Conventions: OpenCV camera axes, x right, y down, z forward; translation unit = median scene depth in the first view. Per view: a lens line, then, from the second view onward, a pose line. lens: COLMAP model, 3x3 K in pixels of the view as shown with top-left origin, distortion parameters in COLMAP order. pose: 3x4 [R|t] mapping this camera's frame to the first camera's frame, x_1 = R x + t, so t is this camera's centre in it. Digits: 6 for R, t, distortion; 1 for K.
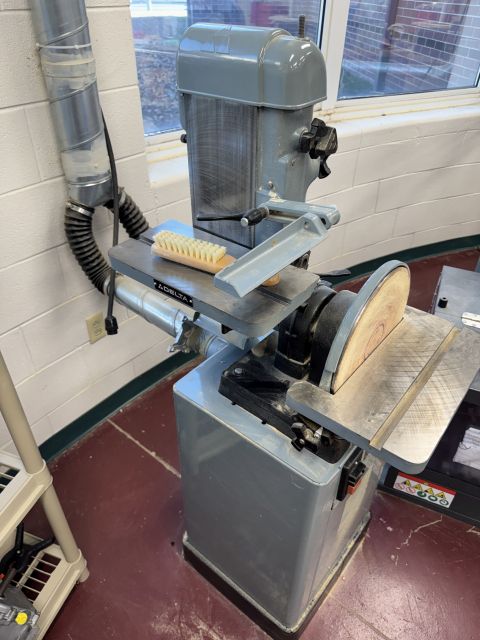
lens RADIAL K [[463.6, 0, 240.0], [0, 463.6, 330.5], [0, 0, 1]] dist [-0.008331, -0.006307]
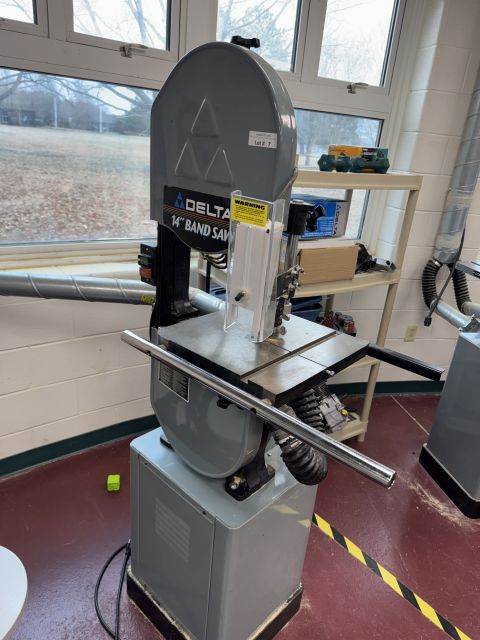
lens RADIAL K [[453.7, 0, 242.4], [0, 453.7, 328.4], [0, 0, 1]] dist [0.066011, -0.095869]
pose [[0.776109, 0.284875, -0.562584, 0.195715], [-0.438775, 0.884719, -0.157316, 0.651101], [0.452913, 0.368942, 0.811635, -0.860639]]
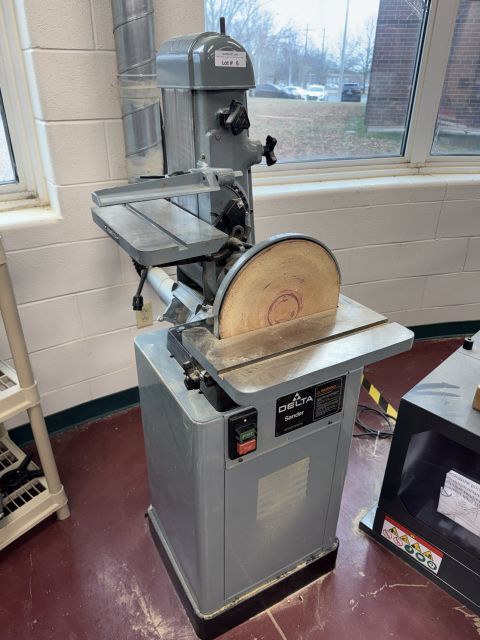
lens RADIAL K [[463.6, 0, 240.0], [0, 463.6, 330.5], [0, 0, 1]] dist [-0.008331, -0.006307]
pose [[0.930792, 0.167825, -0.324749, 0.361206], [-0.216077, 0.969162, -0.118471, 0.142347], [0.294852, 0.180443, 0.938351, -0.009265]]
